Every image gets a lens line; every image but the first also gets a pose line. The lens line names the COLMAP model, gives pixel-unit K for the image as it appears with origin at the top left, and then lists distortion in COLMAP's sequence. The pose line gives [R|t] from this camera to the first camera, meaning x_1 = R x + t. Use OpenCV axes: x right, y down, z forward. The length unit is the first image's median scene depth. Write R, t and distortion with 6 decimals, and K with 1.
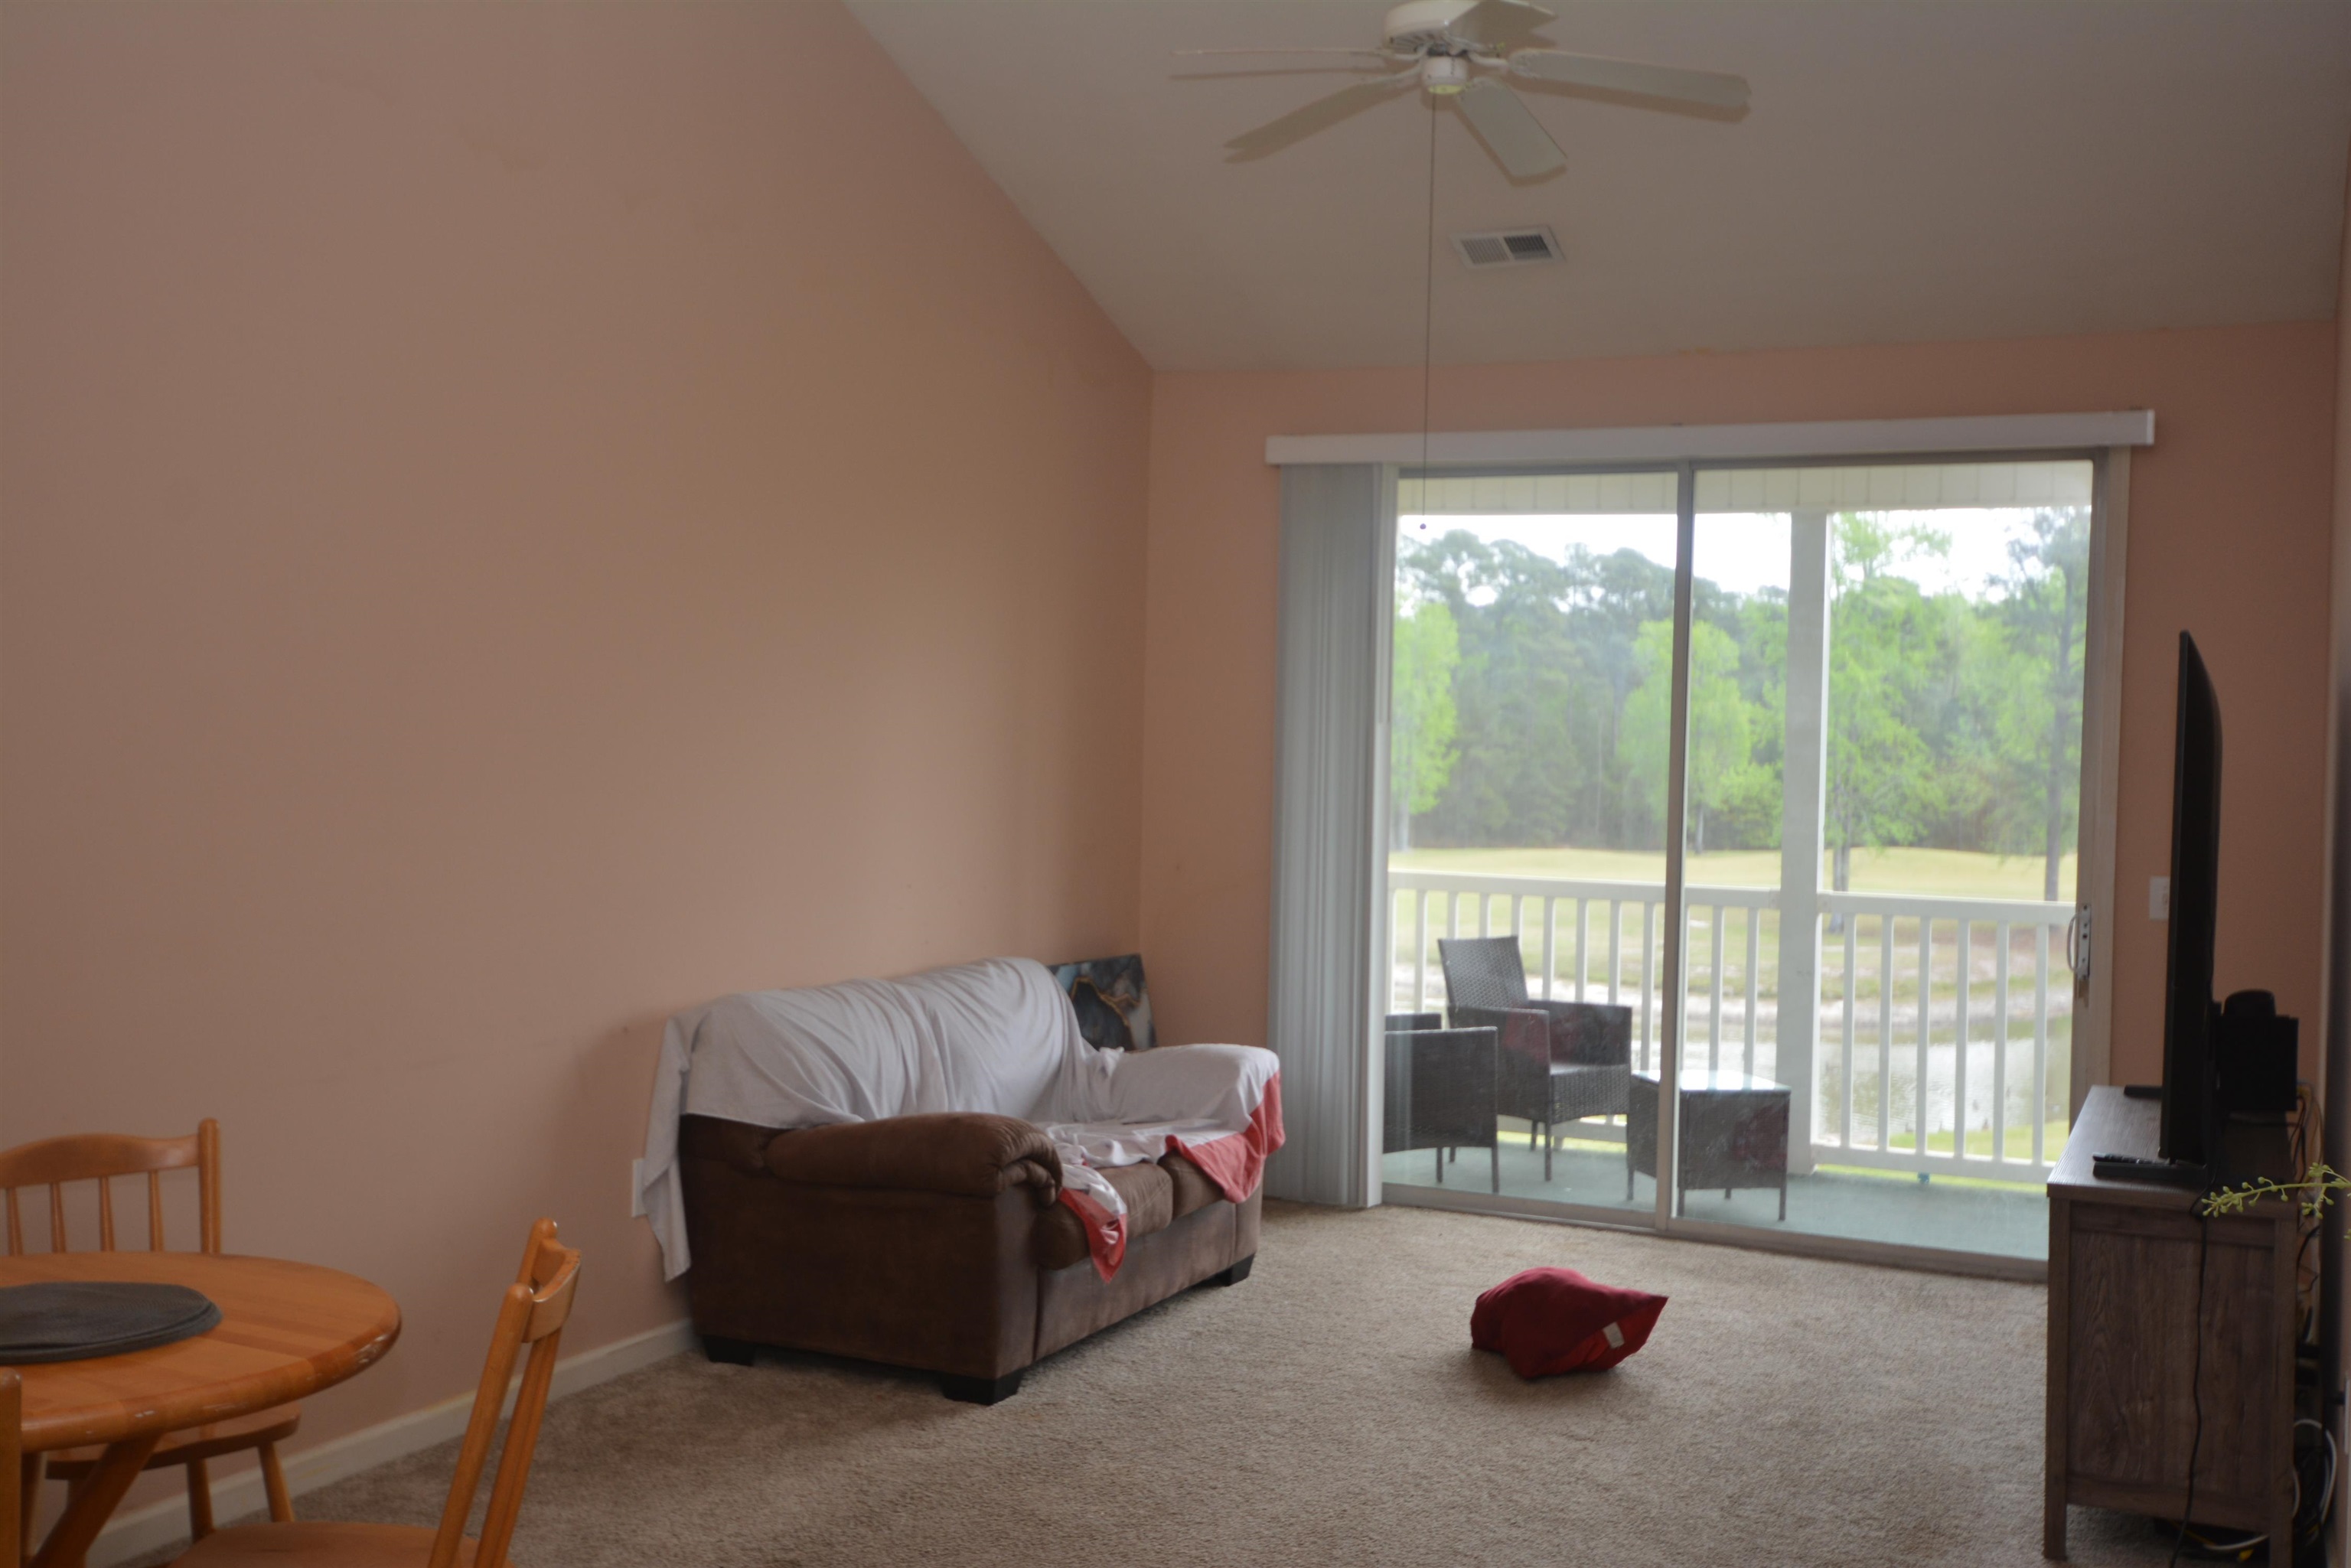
lens RADIAL K [[2402.8, 0, 1180.5], [0, 2402.8, 754.5], [0, 0, 1]] dist [0.018005, 0.000006]
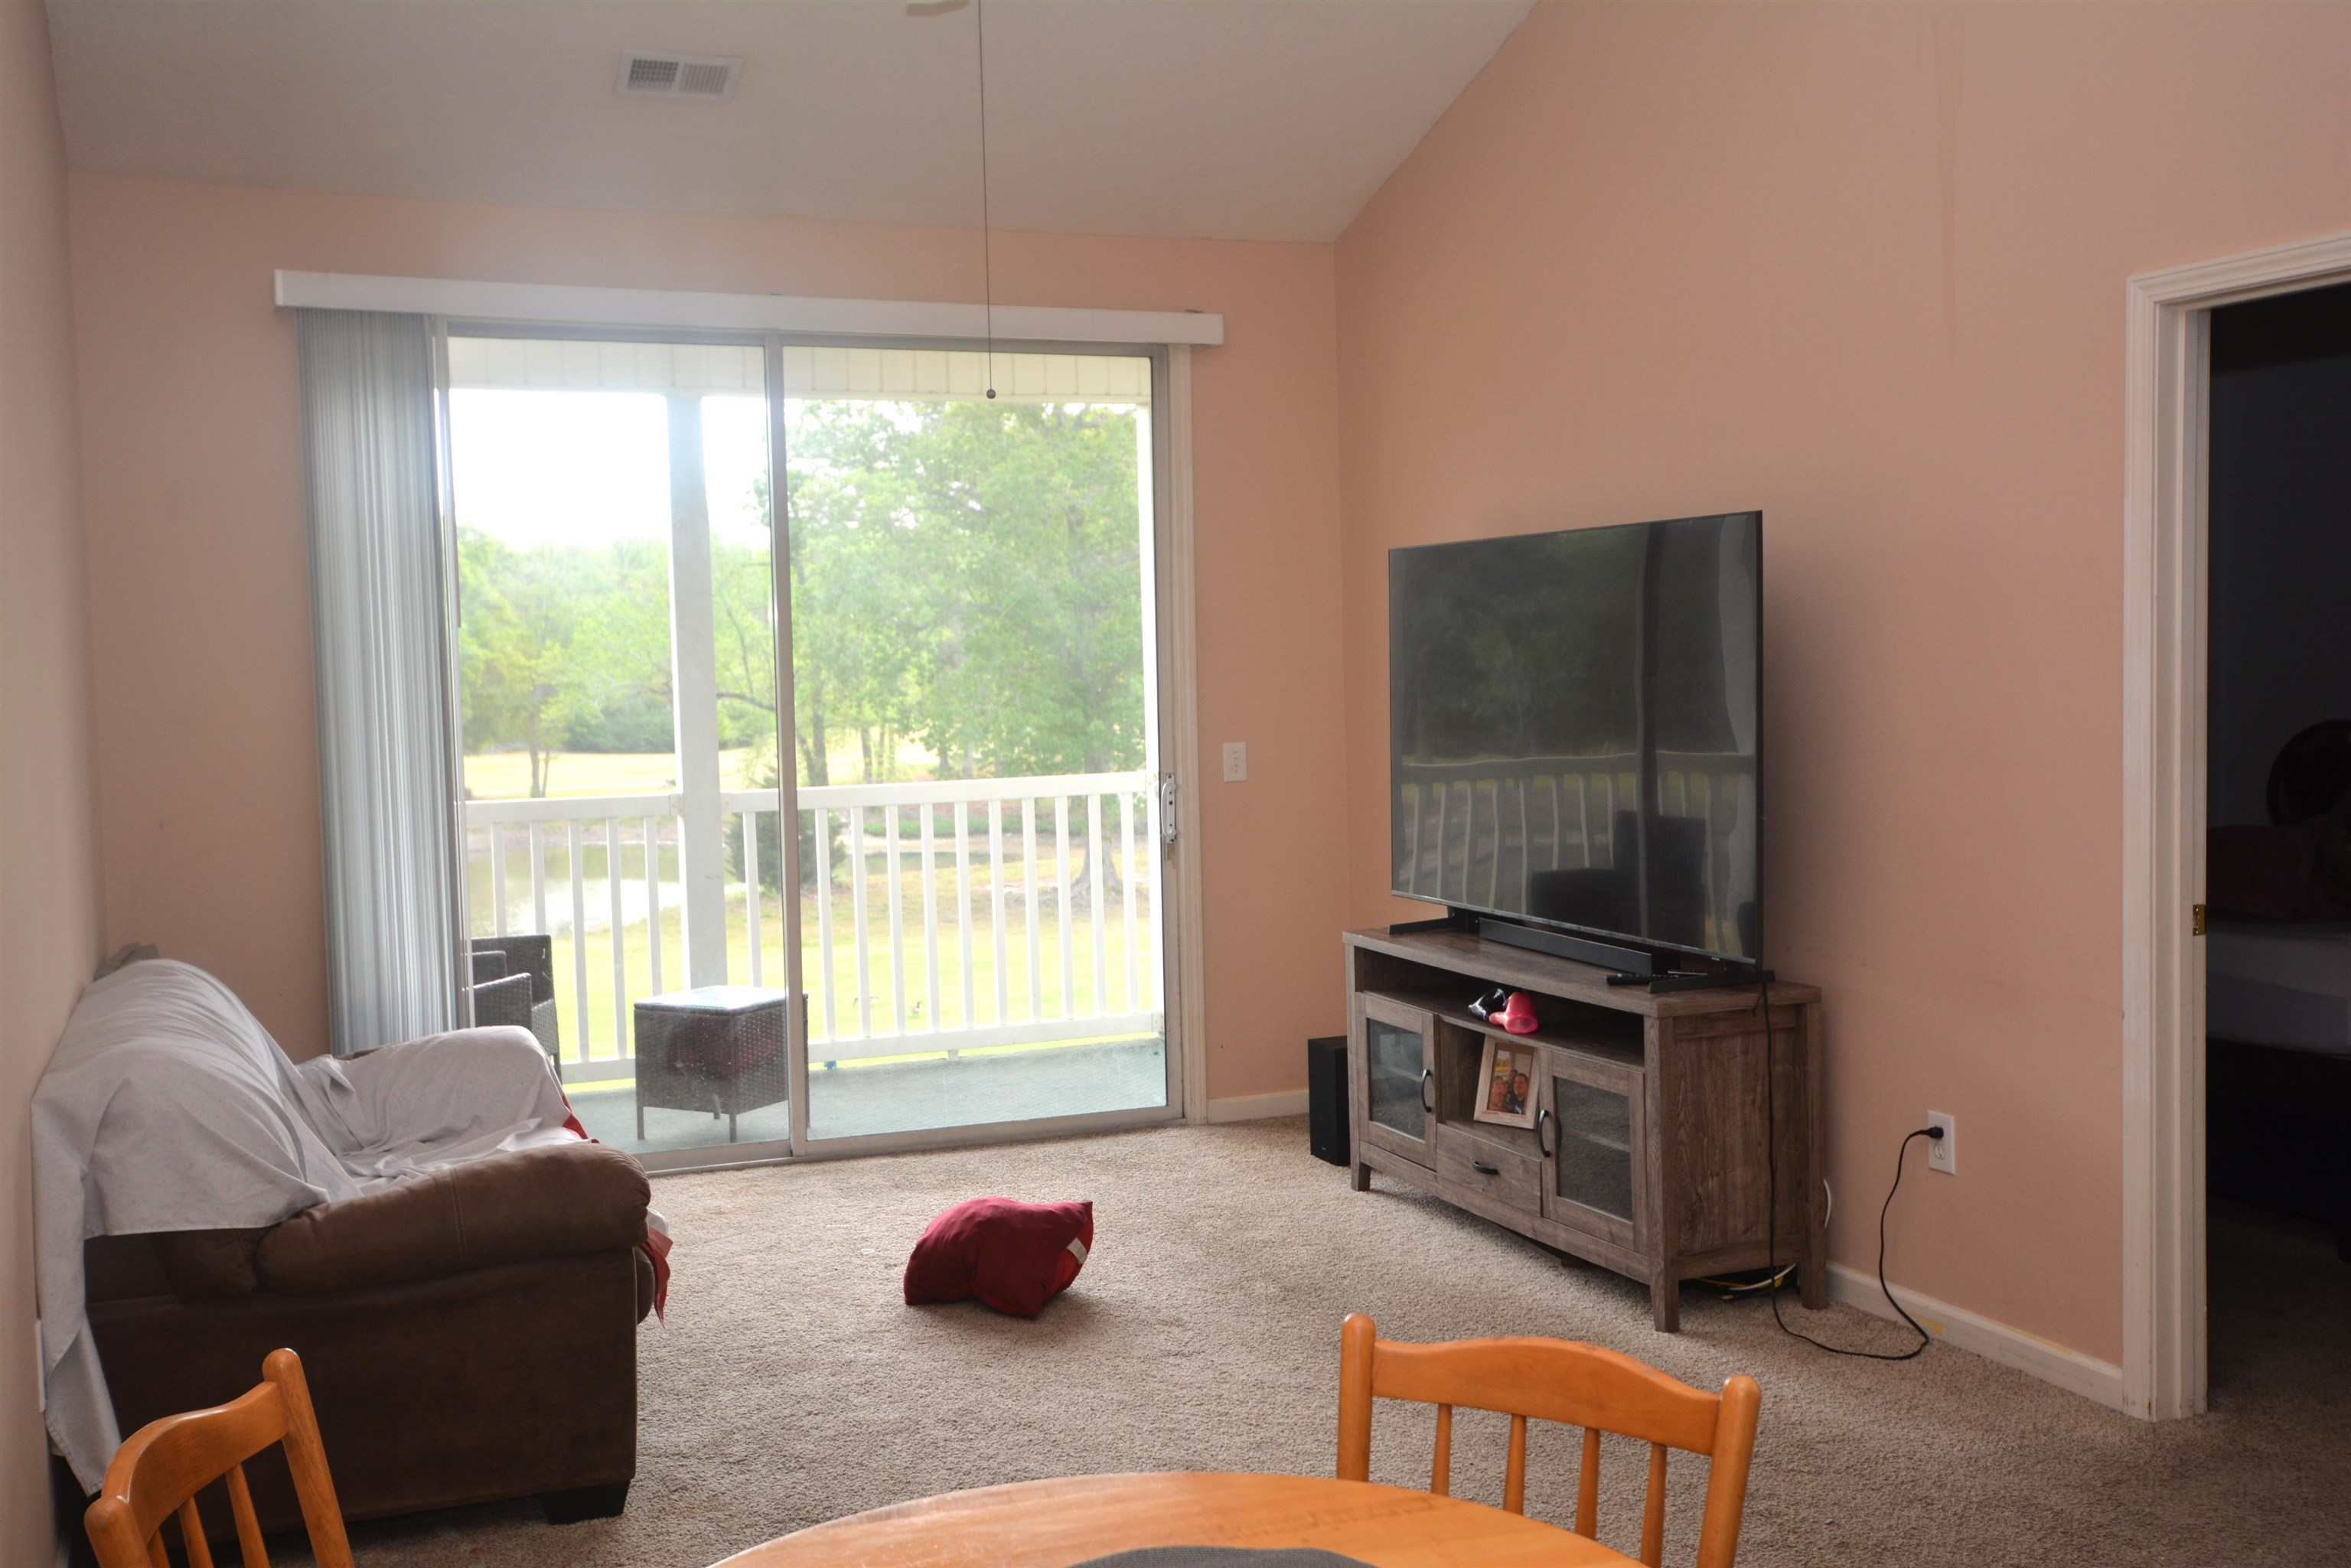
lens RADIAL K [[2413.1, 0, 1041.0], [0, 2413.1, 782.9], [0, 0, 1]] dist [0.006405, -0.000726]
pose [[0.671656, -0.079124, 0.736626, -0.506217], [0.041079, 0.996728, 0.069606, -0.011850], [-0.739723, -0.016492, 0.672709, 0.355019]]
